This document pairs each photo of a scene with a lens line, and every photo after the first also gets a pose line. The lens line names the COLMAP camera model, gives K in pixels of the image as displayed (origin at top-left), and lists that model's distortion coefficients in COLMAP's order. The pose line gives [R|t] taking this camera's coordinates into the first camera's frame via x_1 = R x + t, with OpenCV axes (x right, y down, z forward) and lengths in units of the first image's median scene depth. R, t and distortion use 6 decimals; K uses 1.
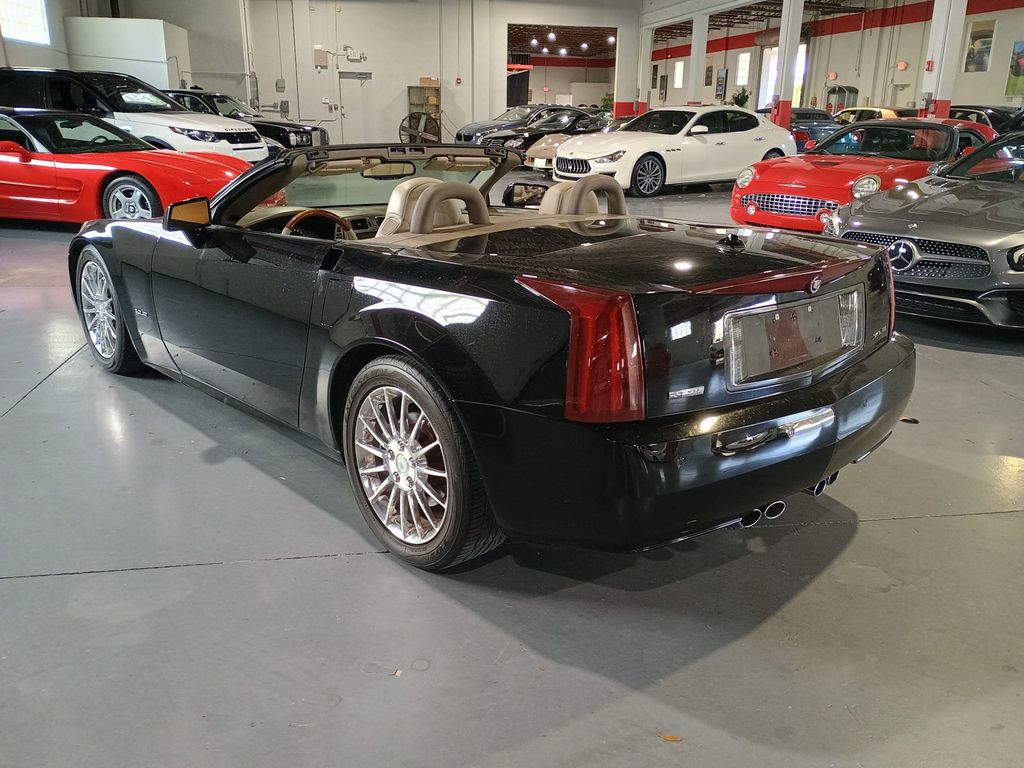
lens RADIAL K [[898.6, 0, 501.1], [0, 898.6, 375.1], [0, 0, 1]] dist [0.075307, -0.092955]
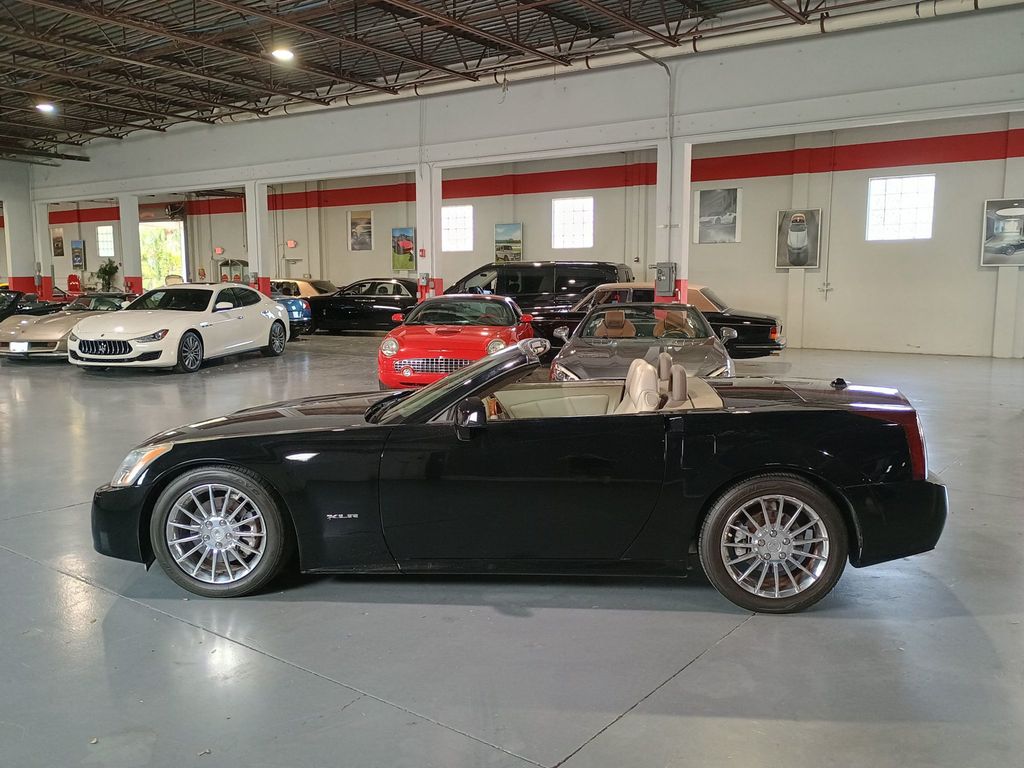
lens RADIAL K [[898.6, 0, 513.5], [0, 898.6, 389.0], [0, 0, 1]] dist [0.075307, -0.092955]
pose [[0.719321, -0.109339, 0.686019, -0.275944], [0.214559, 0.974221, -0.069702, -0.028478], [-0.660713, 0.197329, 0.724237, 0.022175]]
